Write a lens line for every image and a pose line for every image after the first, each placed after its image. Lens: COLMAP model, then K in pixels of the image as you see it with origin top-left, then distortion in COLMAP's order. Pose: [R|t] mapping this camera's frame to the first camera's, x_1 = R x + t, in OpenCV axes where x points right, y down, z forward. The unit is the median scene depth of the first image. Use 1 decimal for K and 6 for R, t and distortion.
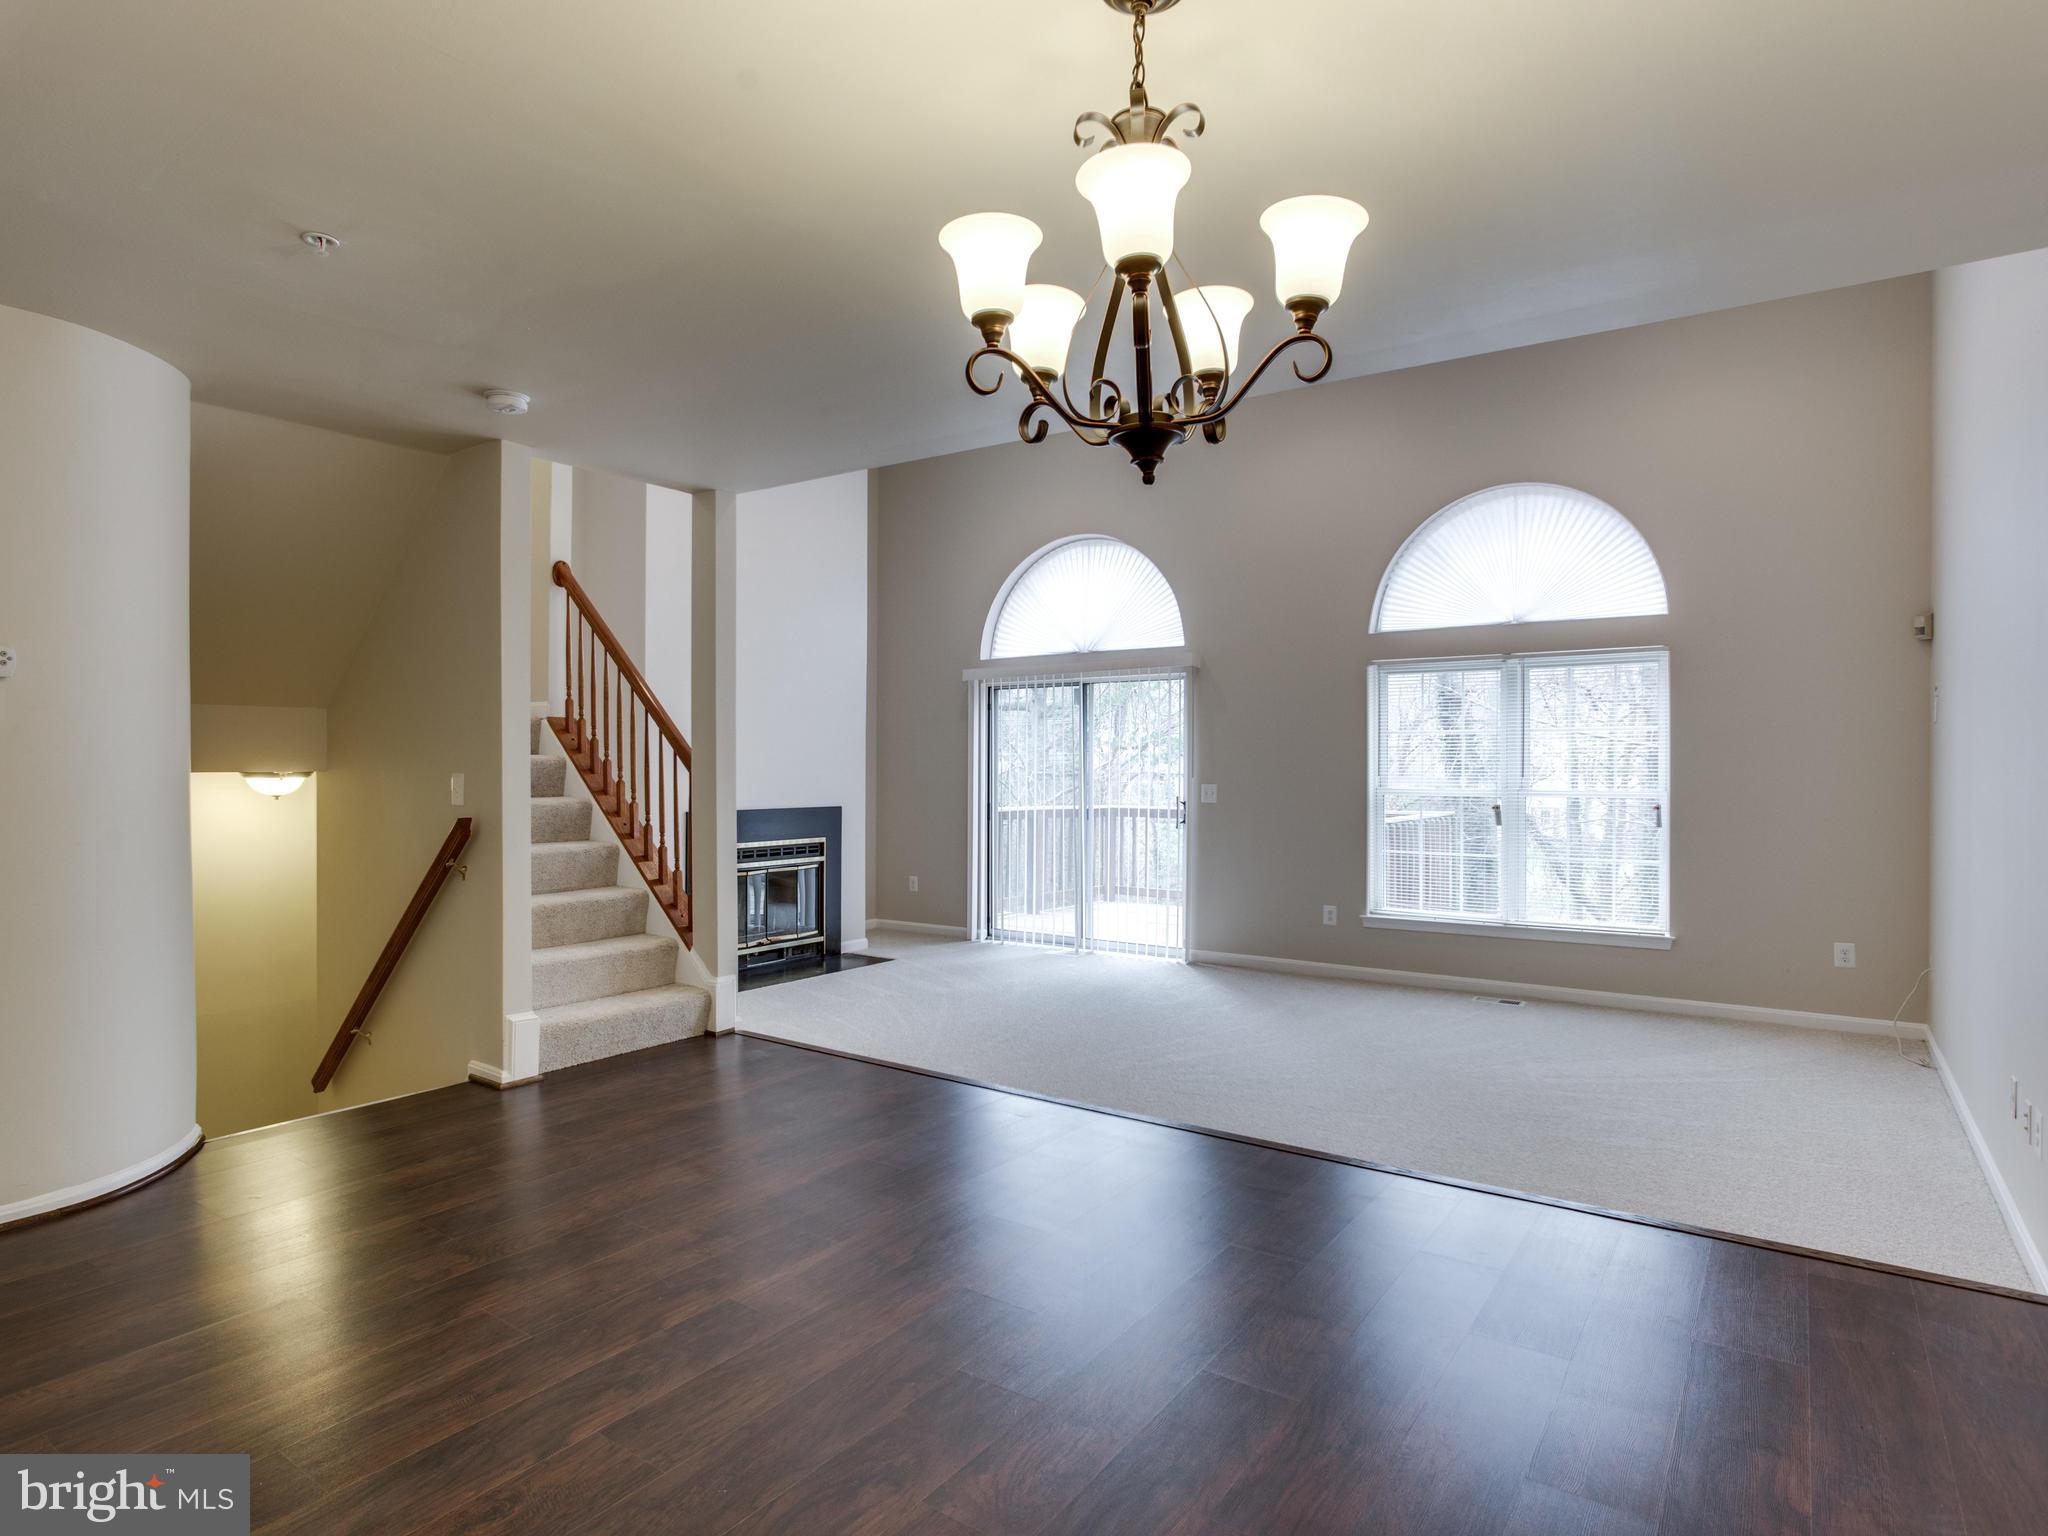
lens RADIAL K [[1116.3, 0, 1024.0], [0, 1116.3, 768.0], [0, 0, 1]] dist [-0.045696, 0.015305]
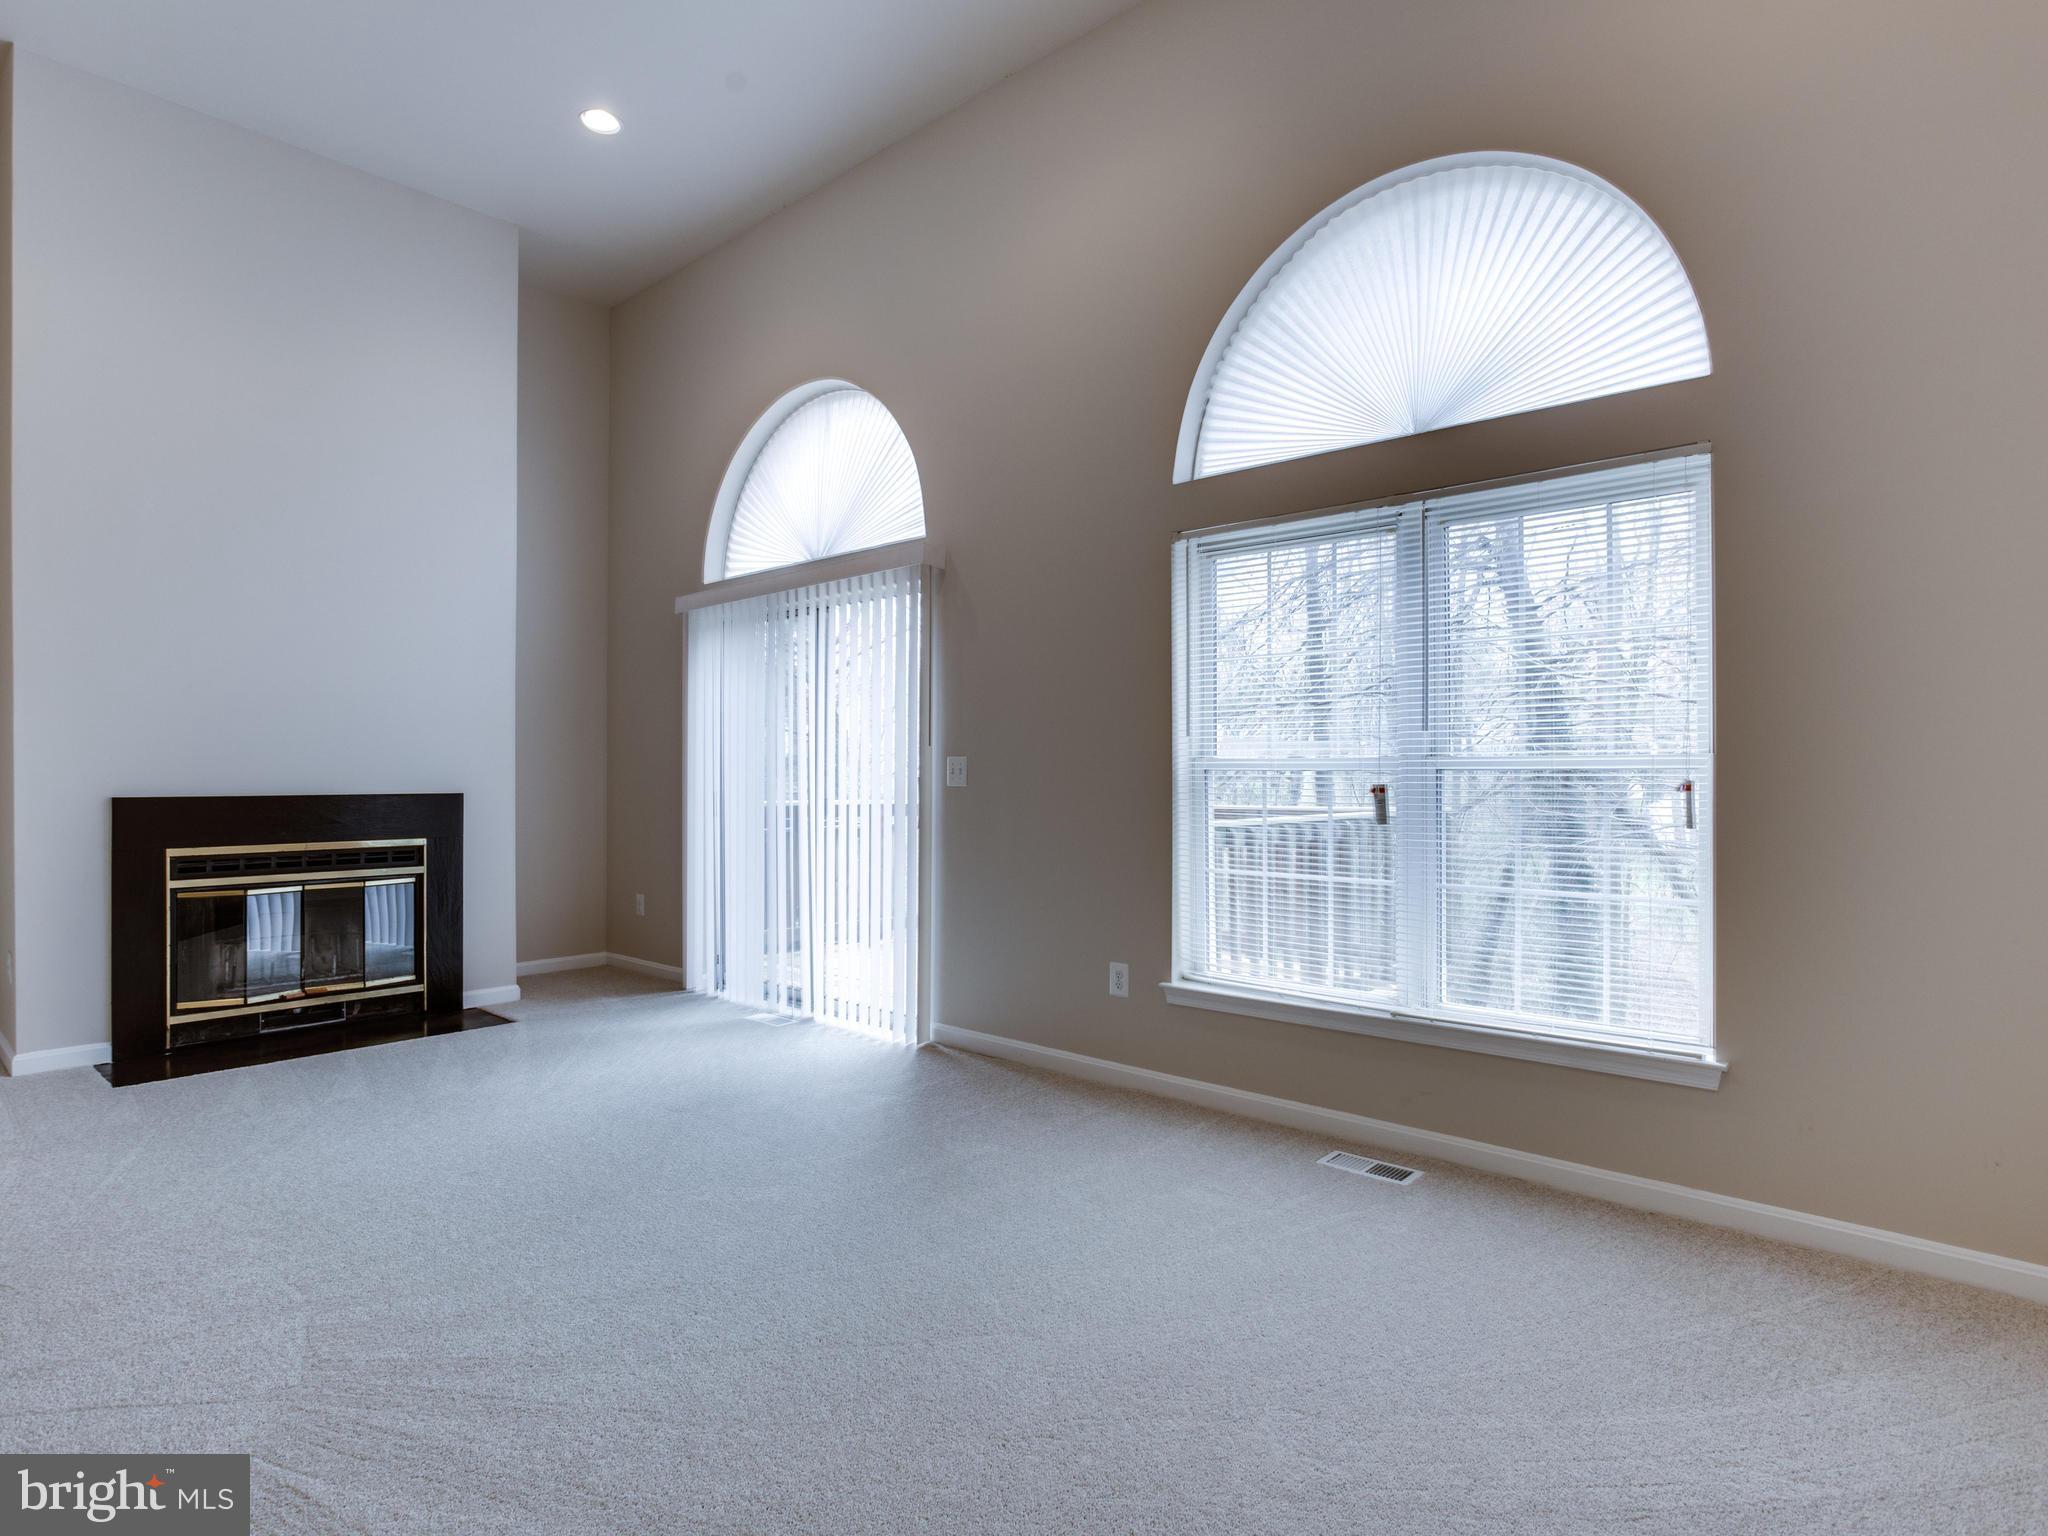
lens RADIAL K [[1125.2, 0, 1011.0], [0, 1125.2, 766.9], [0, 0, 1]] dist [-0.049263, 0.030558]
pose [[0.991640, -0.002788, -0.129008, 0.322475], [0.002418, 0.999993, -0.003021, 0.026066], [0.129016, 0.002684, 0.991639, 0.454226]]
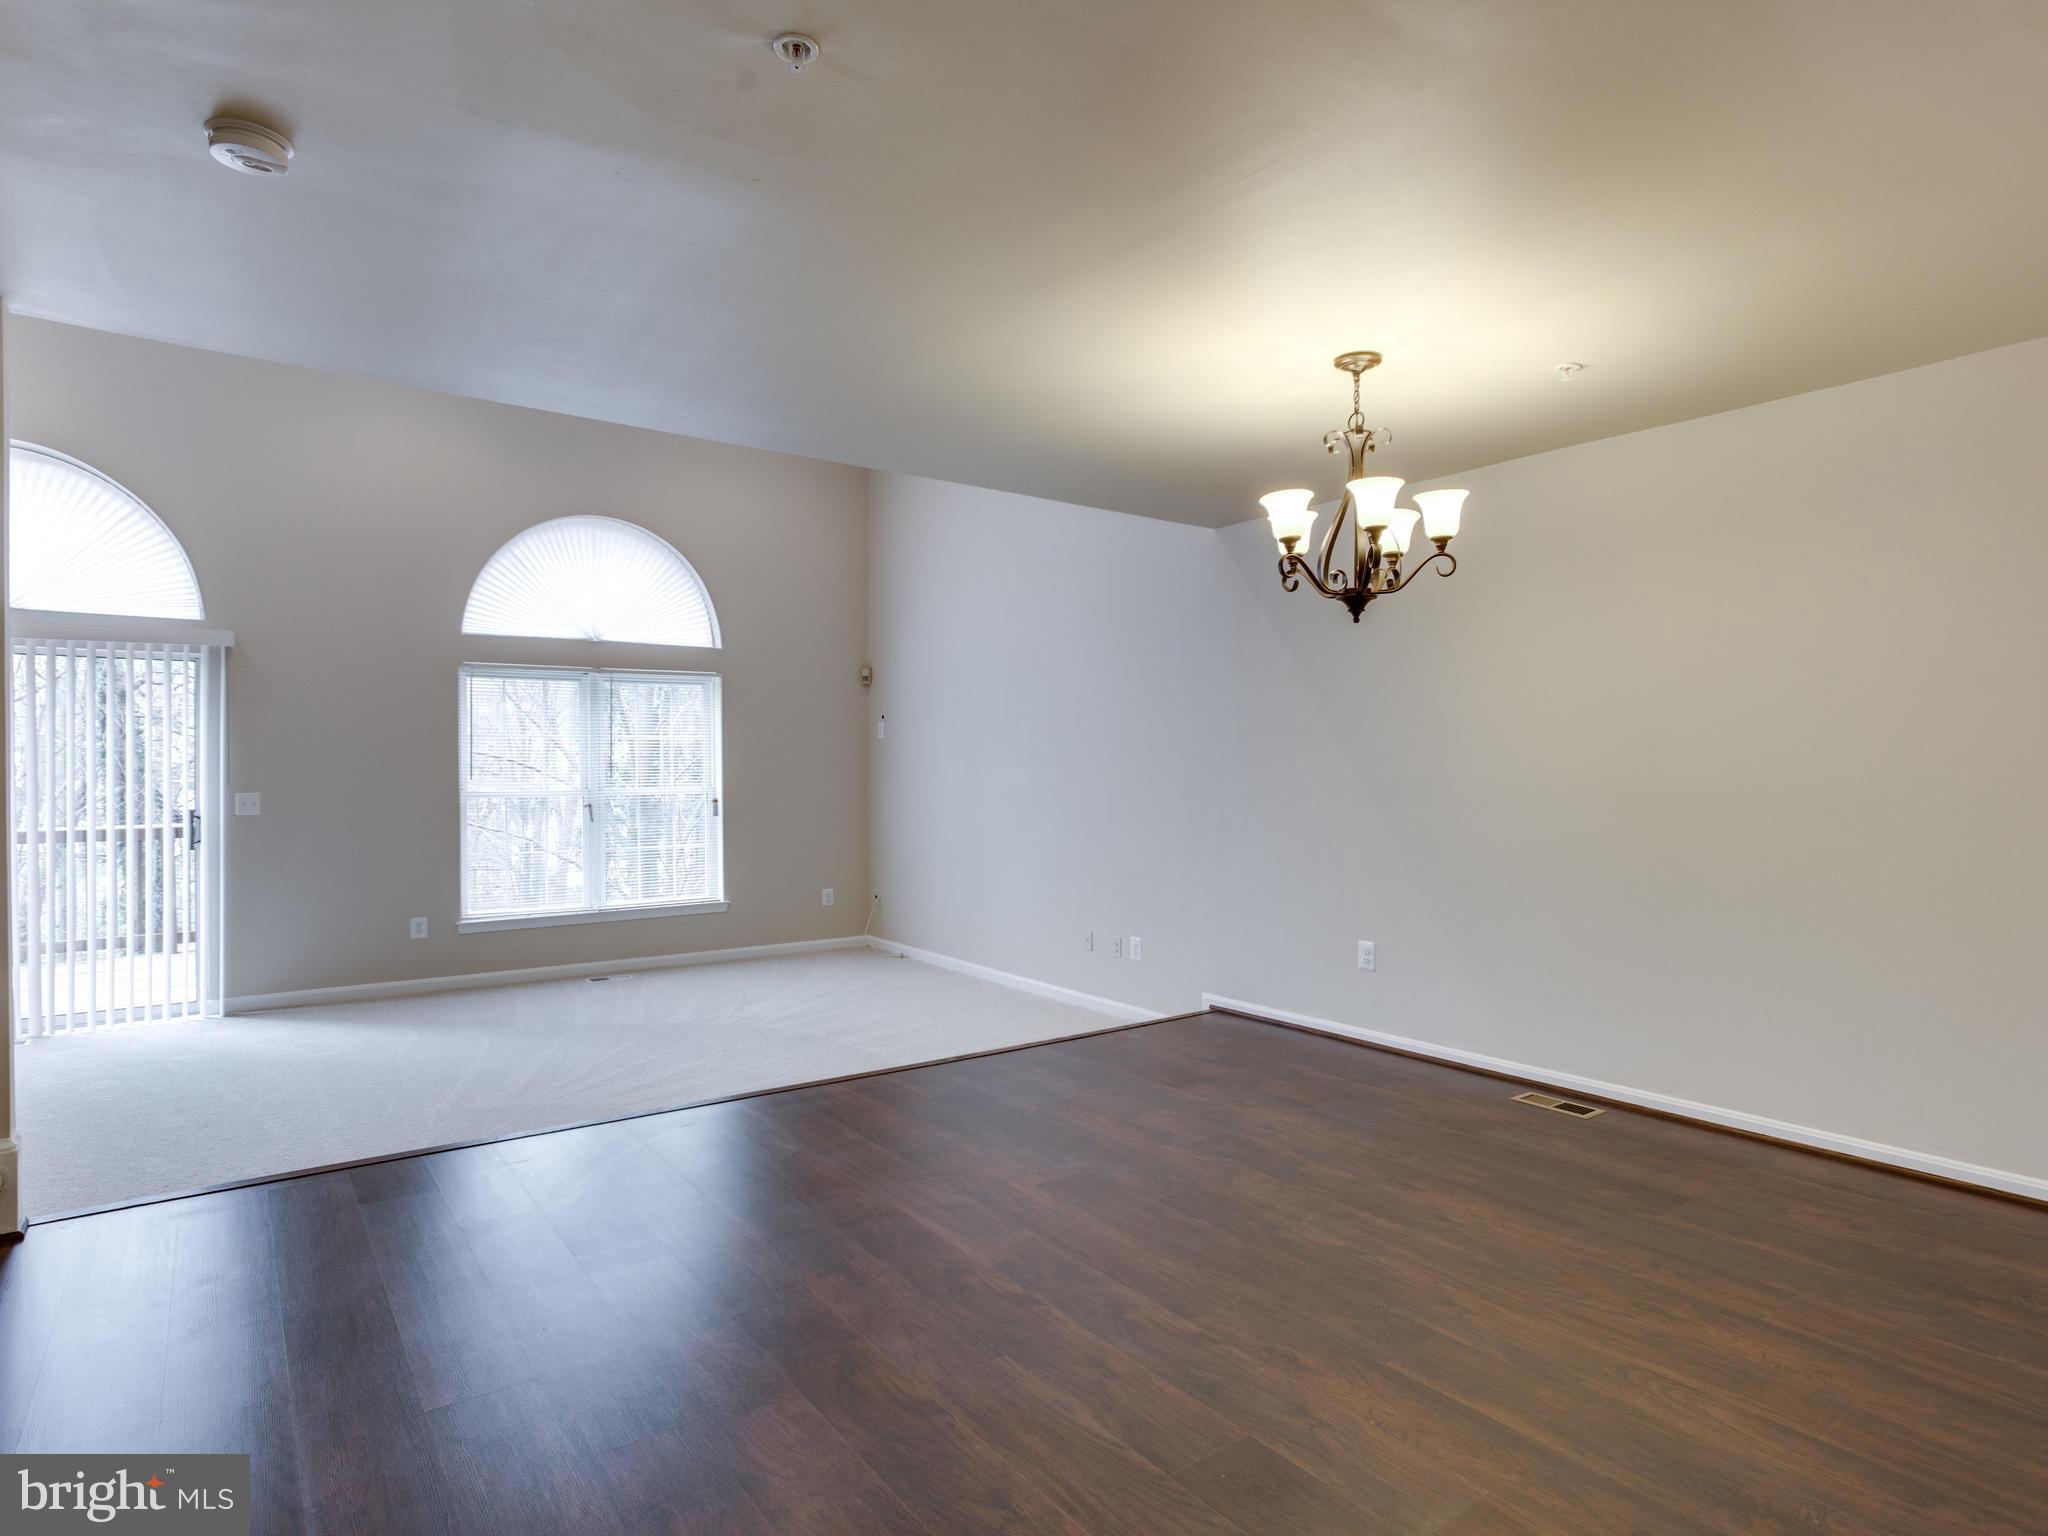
lens RADIAL K [[1125.2, 0, 1011.0], [0, 1125.2, 766.9], [0, 0, 1]] dist [-0.049263, 0.030558]
pose [[0.329016, -0.005404, 0.944309, -0.490754], [0.005980, 0.999975, 0.003639, -0.005051], [-0.944305, 0.004450, 0.329040, 0.233997]]
